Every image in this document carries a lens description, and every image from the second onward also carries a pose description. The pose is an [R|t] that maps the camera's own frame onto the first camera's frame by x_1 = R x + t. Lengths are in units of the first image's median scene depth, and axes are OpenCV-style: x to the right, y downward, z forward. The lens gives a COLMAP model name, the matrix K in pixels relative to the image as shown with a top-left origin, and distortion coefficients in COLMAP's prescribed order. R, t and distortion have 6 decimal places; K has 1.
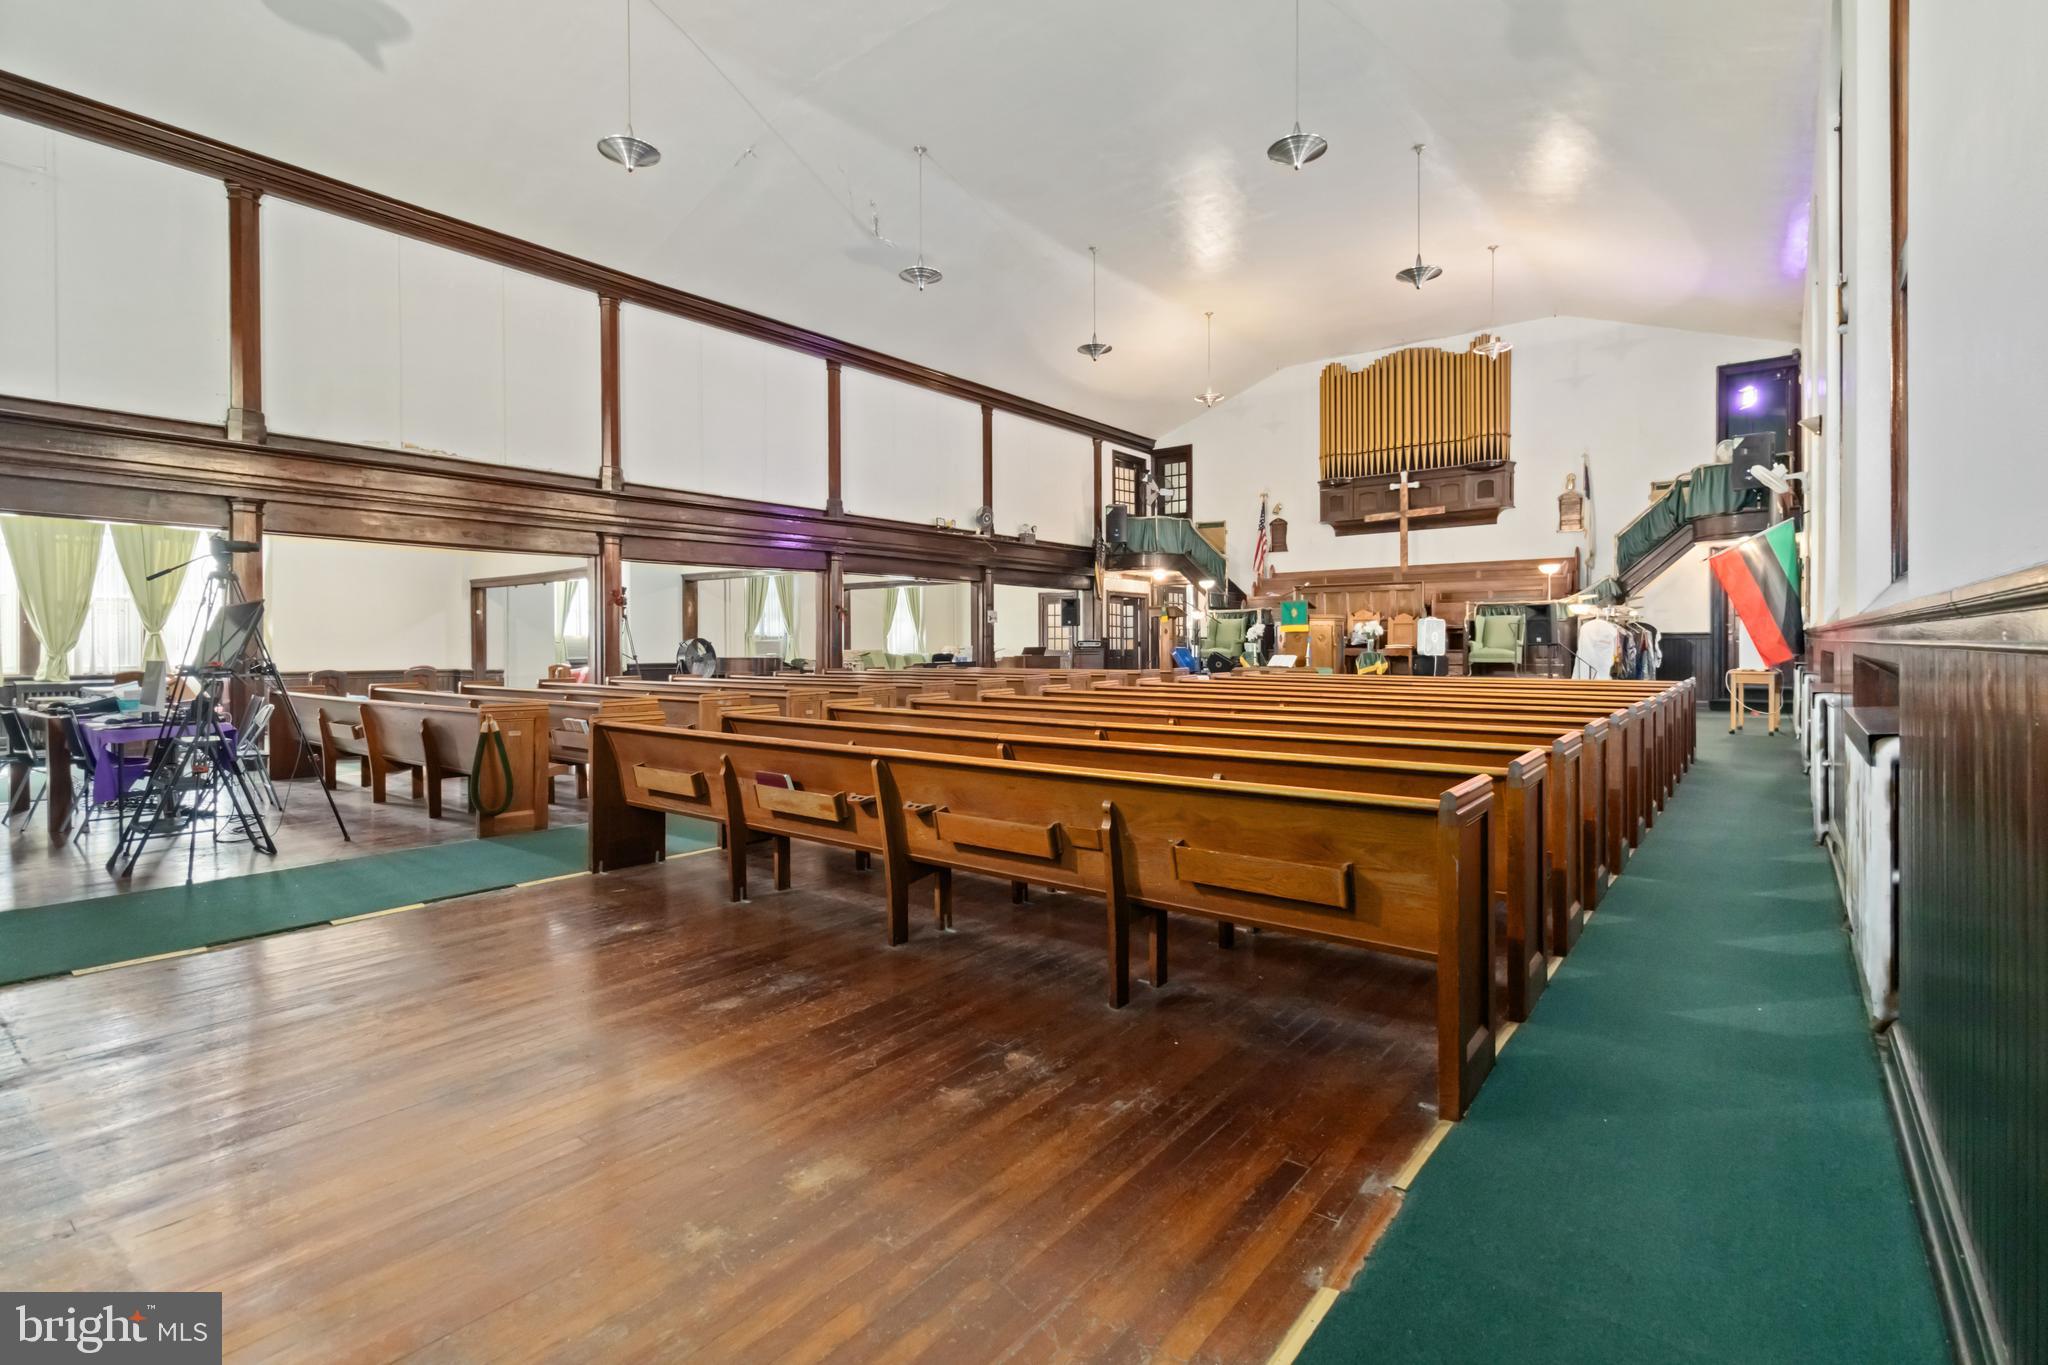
lens RADIAL K [[960.1, 0, 1030.1], [0, 960.1, 643.5], [0, 0, 1]] dist [0.007298, 0.000506]
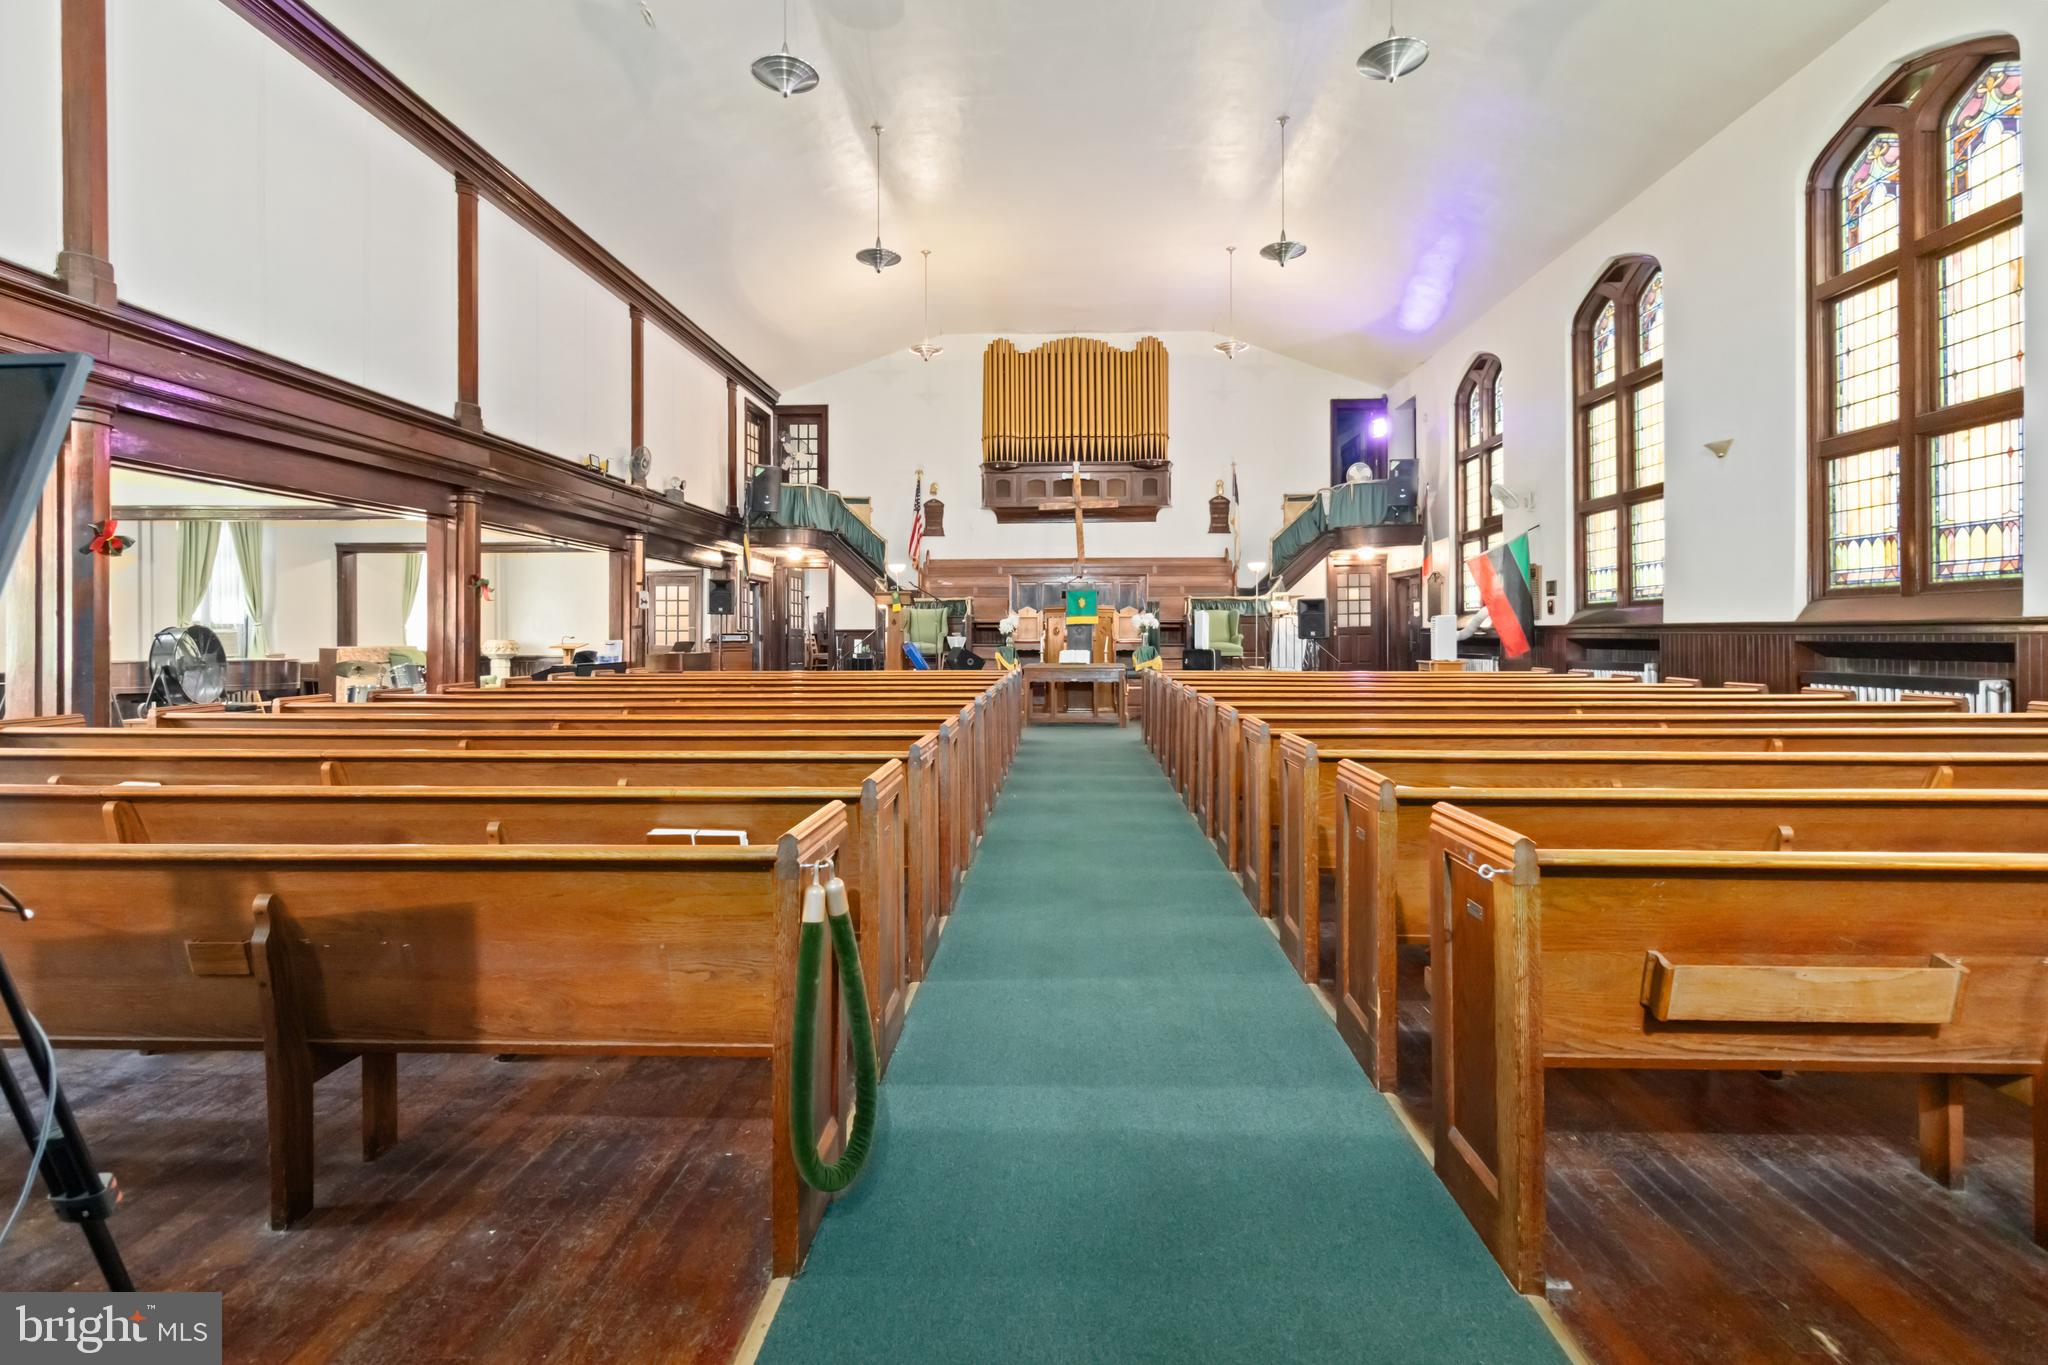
lens RADIAL K [[960.1, 0, 1030.1], [0, 960.1, 643.5], [0, 0, 1]] dist [0.007298, 0.000506]
pose [[0.807156, -0.003234, 0.590329, -0.224923], [-0.000994, 0.999976, 0.006836, 0.000206], [-0.590337, -0.006105, 0.807133, 0.229183]]
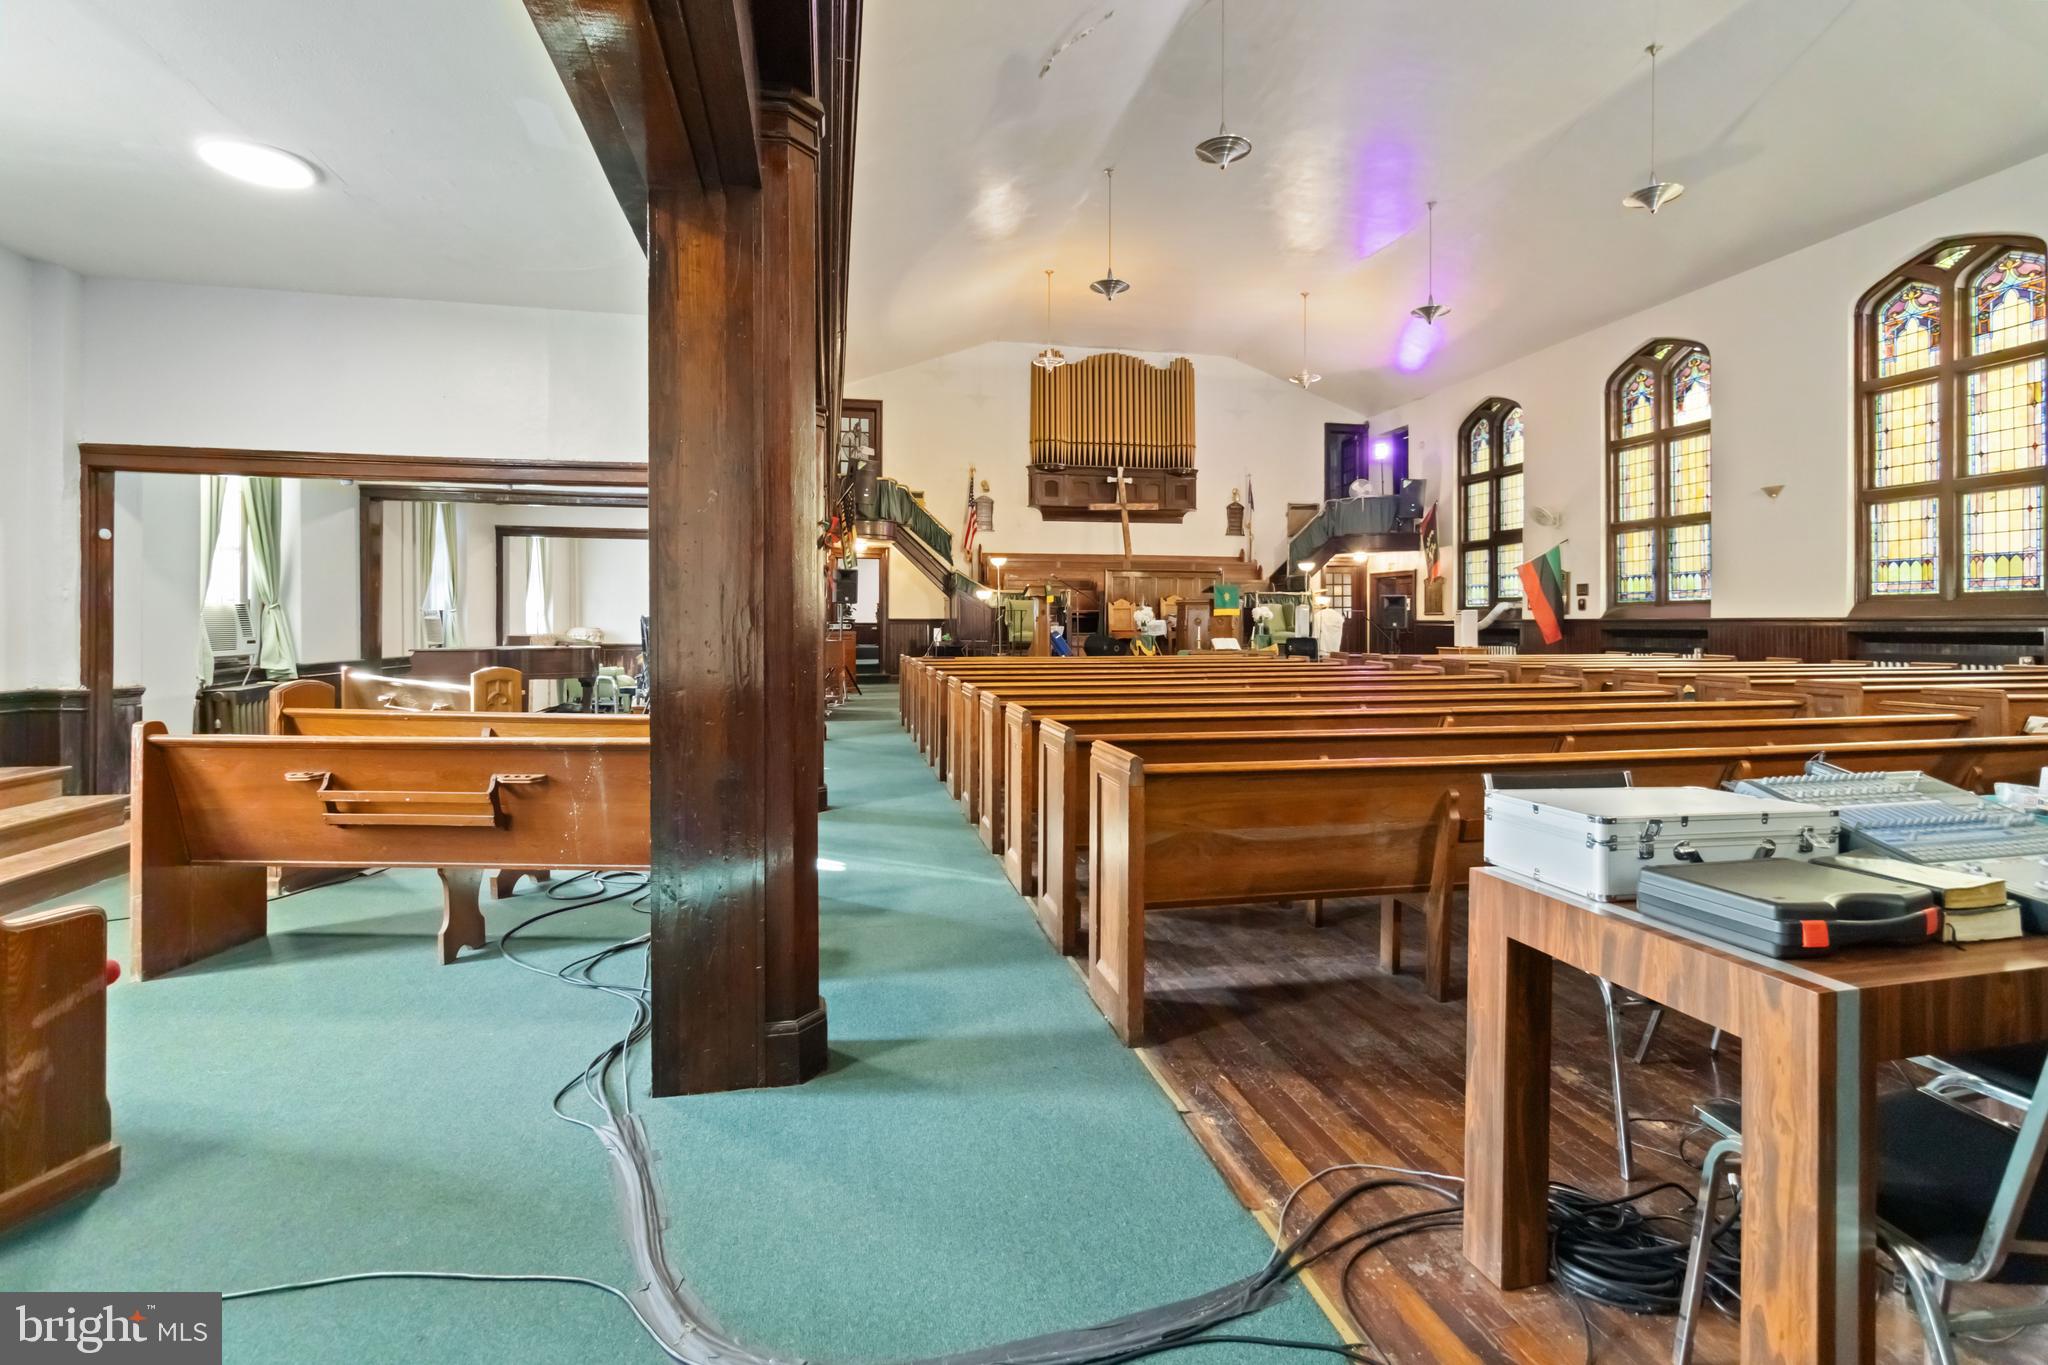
lens RADIAL K [[950.0, 0, 1023.7], [0, 950.0, 636.2], [0, 0, 1]] dist [0.000370, -0.000029]
pose [[0.635746, -0.004549, 0.771885, -0.491361], [-0.004329, 0.999946, 0.009459, 0.001135], [-0.771886, -0.009355, 0.635692, 0.396868]]
